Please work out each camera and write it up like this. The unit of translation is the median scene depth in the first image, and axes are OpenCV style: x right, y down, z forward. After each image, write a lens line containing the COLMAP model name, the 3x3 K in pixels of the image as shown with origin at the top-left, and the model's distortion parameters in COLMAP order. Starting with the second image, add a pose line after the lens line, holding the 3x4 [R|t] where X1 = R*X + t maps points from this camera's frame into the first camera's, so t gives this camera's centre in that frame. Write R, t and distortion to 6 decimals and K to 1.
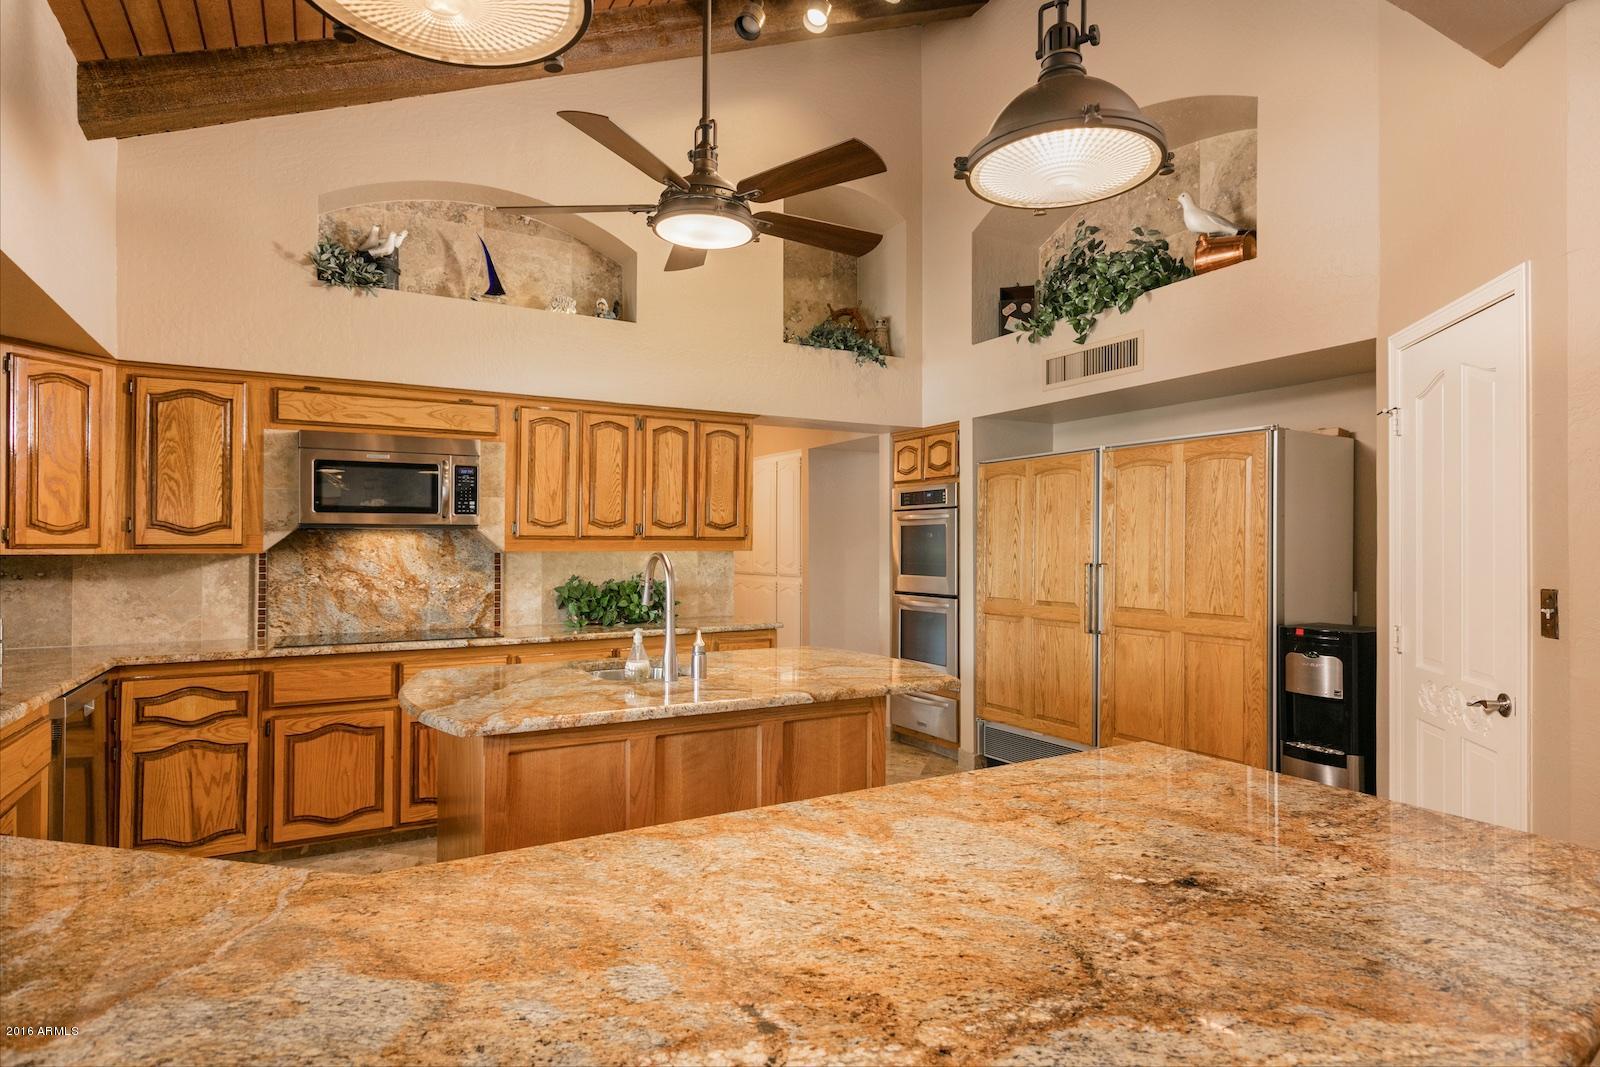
lens RADIAL K [[857.3, 0, 813.5], [0, 857.3, 539.5], [0, 0, 1]] dist [0.004019, -0.002959]
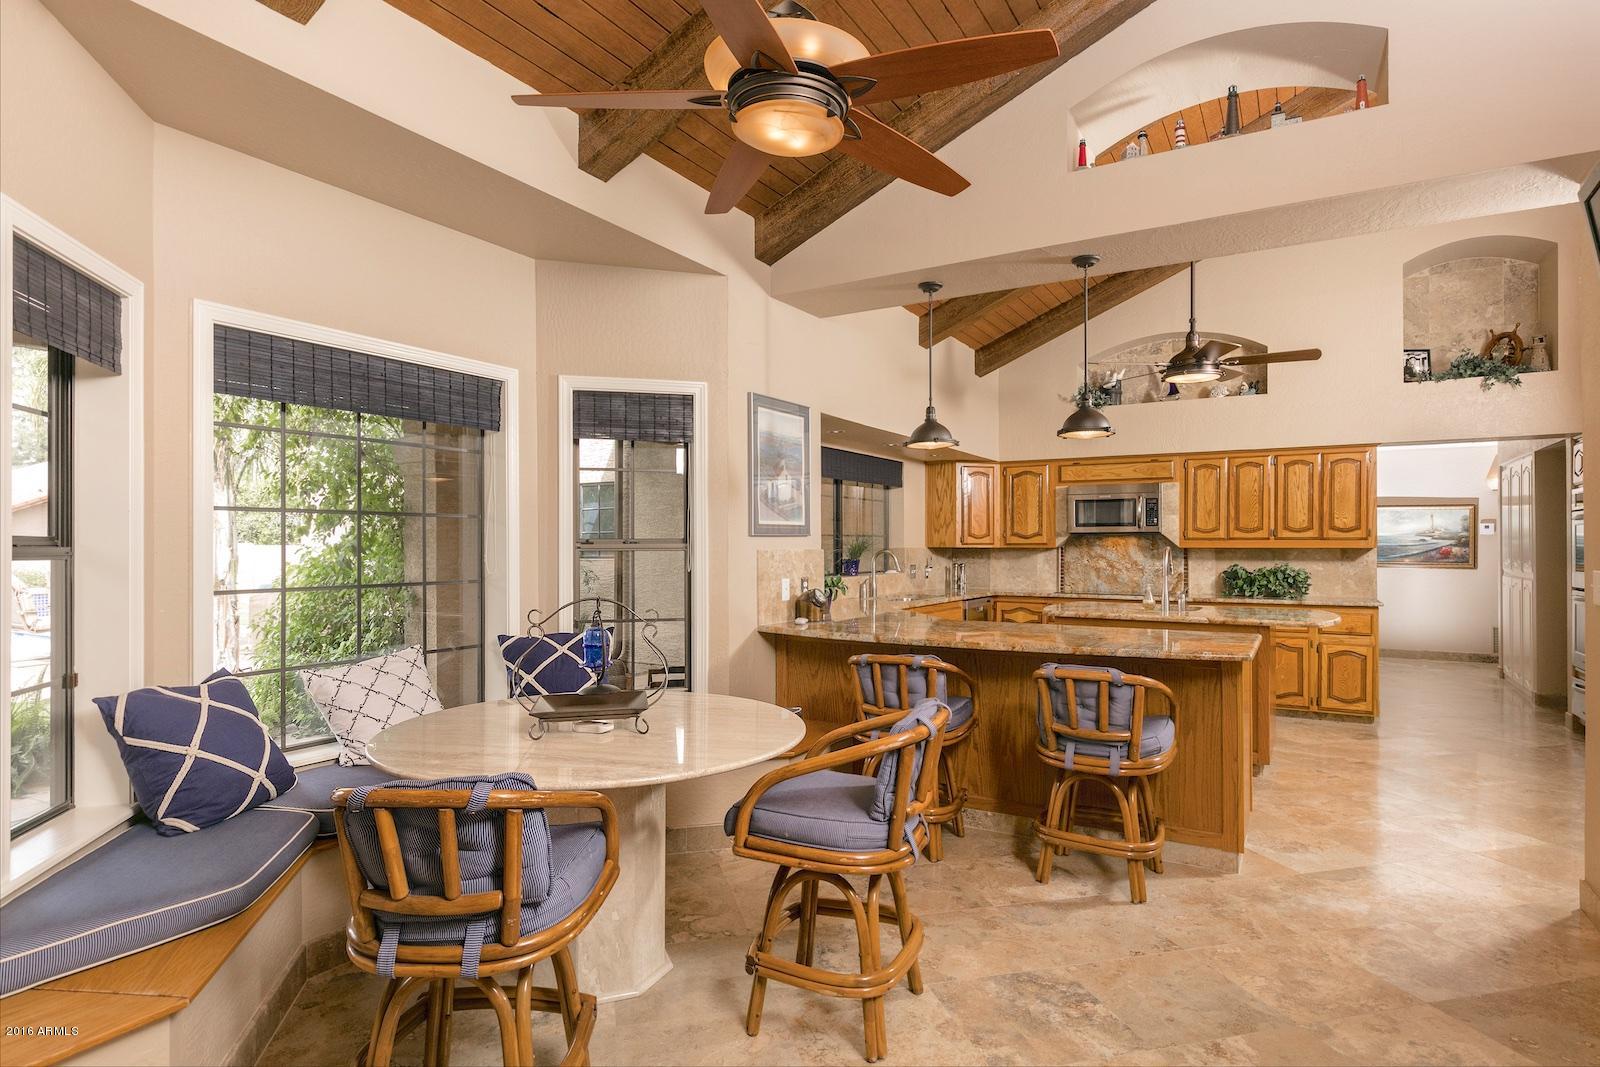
lens RADIAL K [[857.3, 0, 811.4], [0, 857.3, 536.8], [0, 0, 1]] dist [0.004019, -0.002959]
pose [[0.498210, -0.007900, -0.867020, 0.791297], [0.005154, 0.999968, -0.006150, 0.000069], [0.867041, -0.001405, 0.498235, -0.488703]]
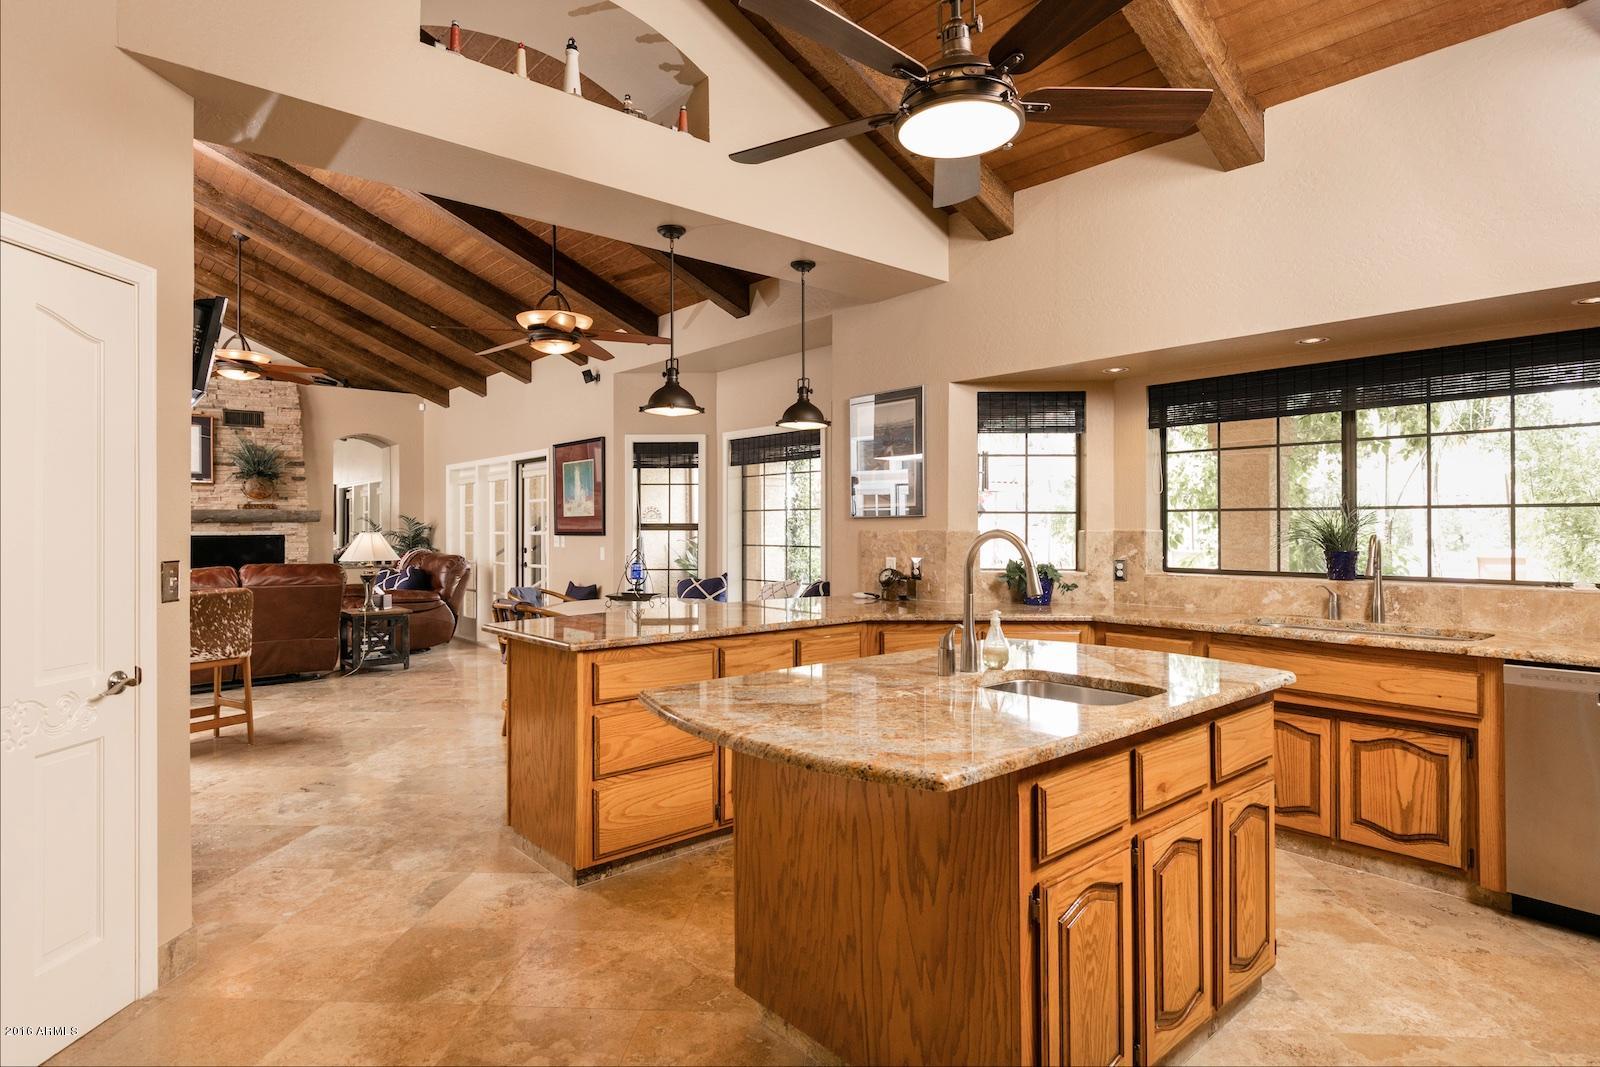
lens RADIAL K [[857.3, 0, 812.5], [0, 857.3, 522.6], [0, 0, 1]] dist [0.004019, -0.002959]
pose [[-0.979897, 0.002013, -0.199492, 0.120963], [0.003831, 0.999955, -0.008727, 0.009773], [0.199466, -0.009316, -0.979861, 1.265985]]
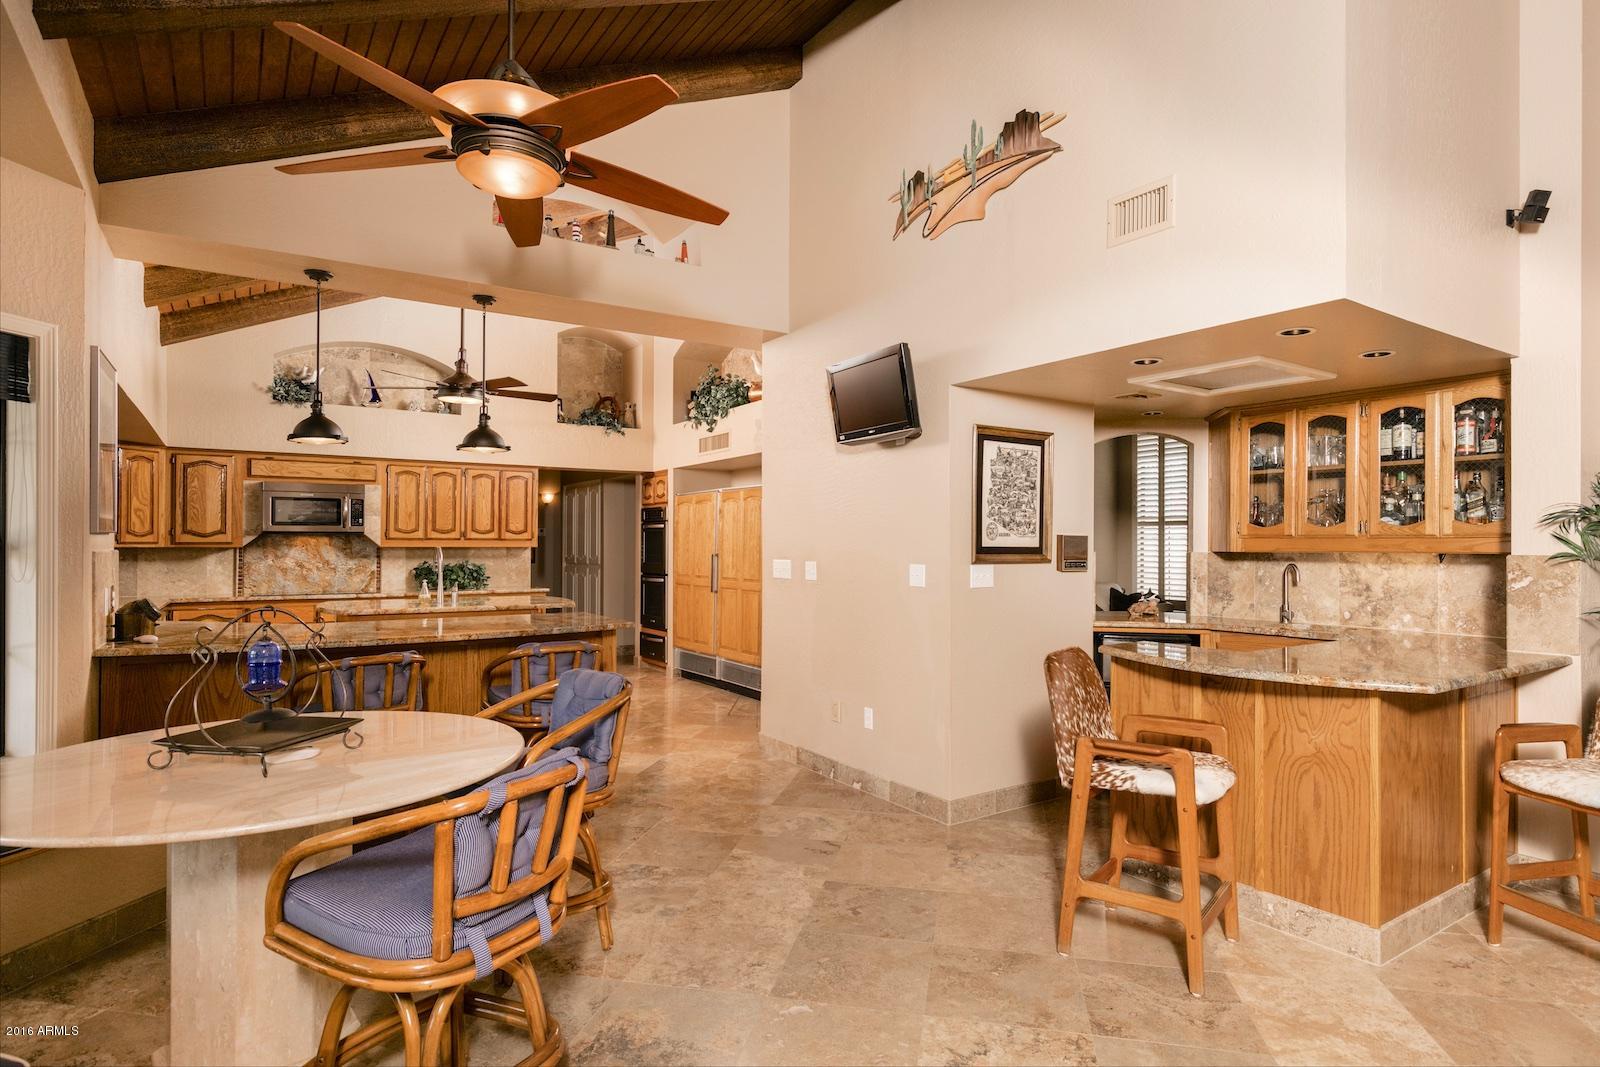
lens RADIAL K [[857.3, 0, 811.2], [0, 857.3, 540.4], [0, 0, 1]] dist [0.004019, -0.002959]
pose [[0.998108, 0.002235, 0.061450, 0.453739], [-0.002292, 0.999997, 0.000855, -0.003147], [-0.061448, -0.000994, 0.998110, -0.892441]]
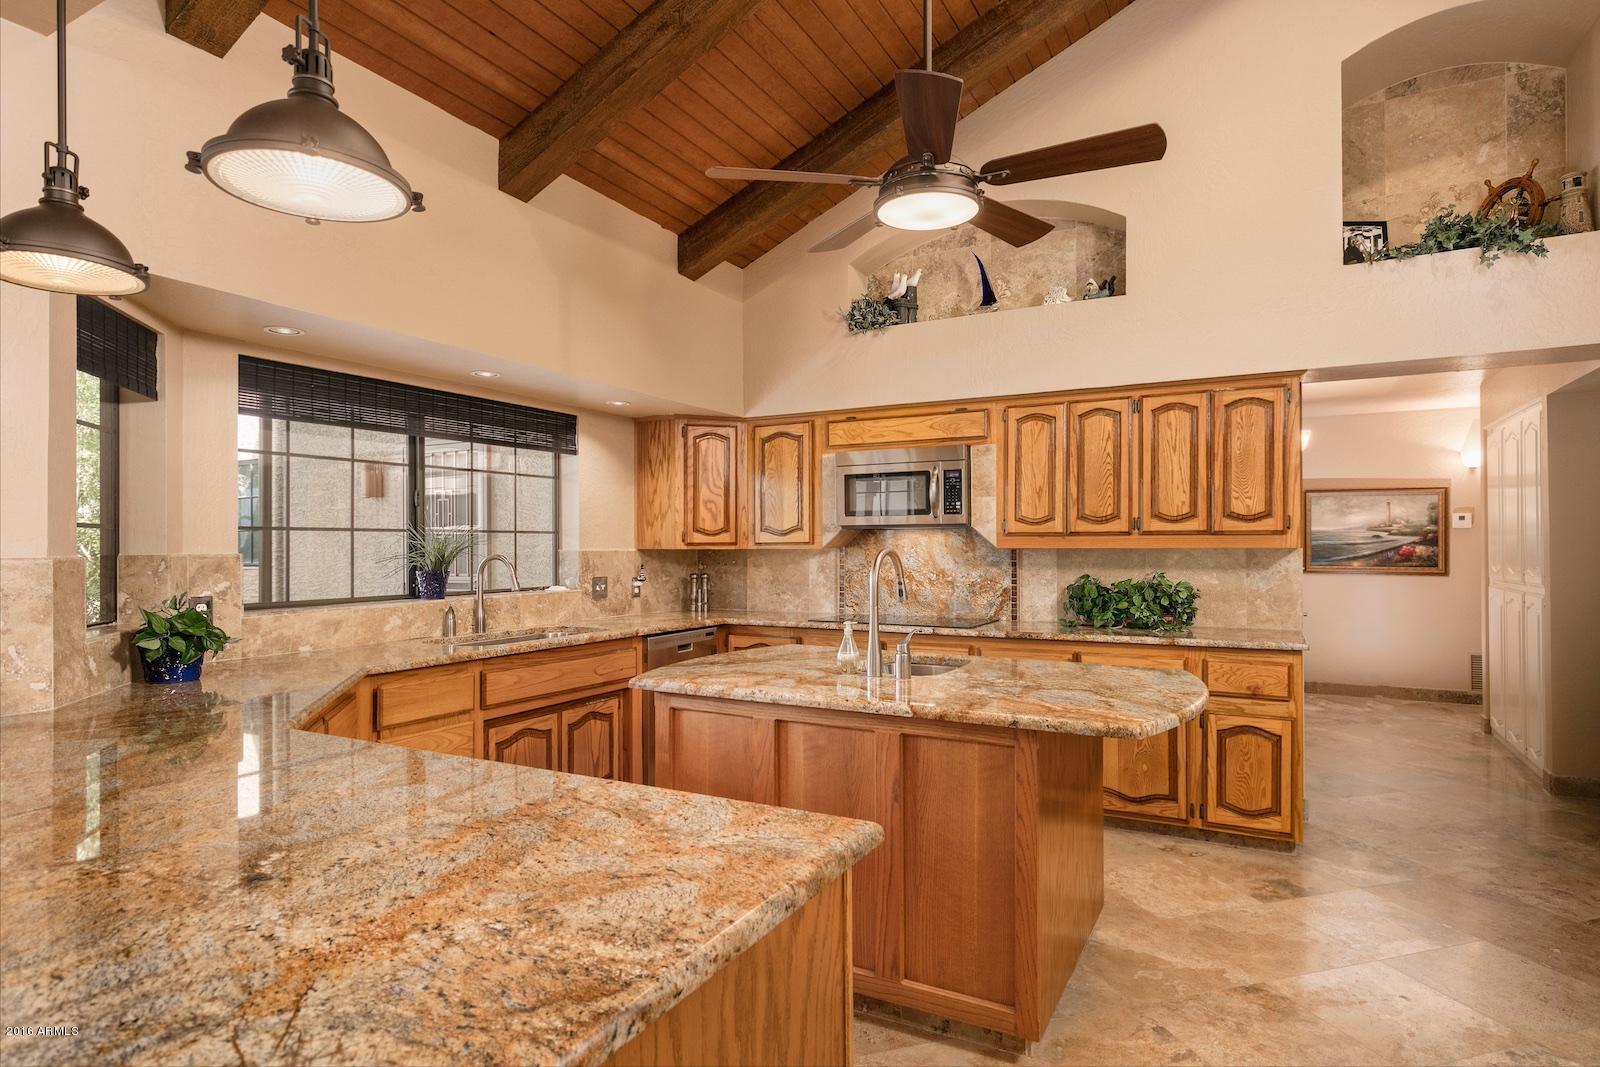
lens RADIAL K [[857.3, 0, 810.2], [0, 857.3, 537.0], [0, 0, 1]] dist [0.004019, -0.002959]
pose [[0.528377, -0.009842, -0.848953, 0.440287], [0.009036, 0.999941, -0.005968, 0.005063], [0.848962, -0.004518, 0.528435, 0.277980]]
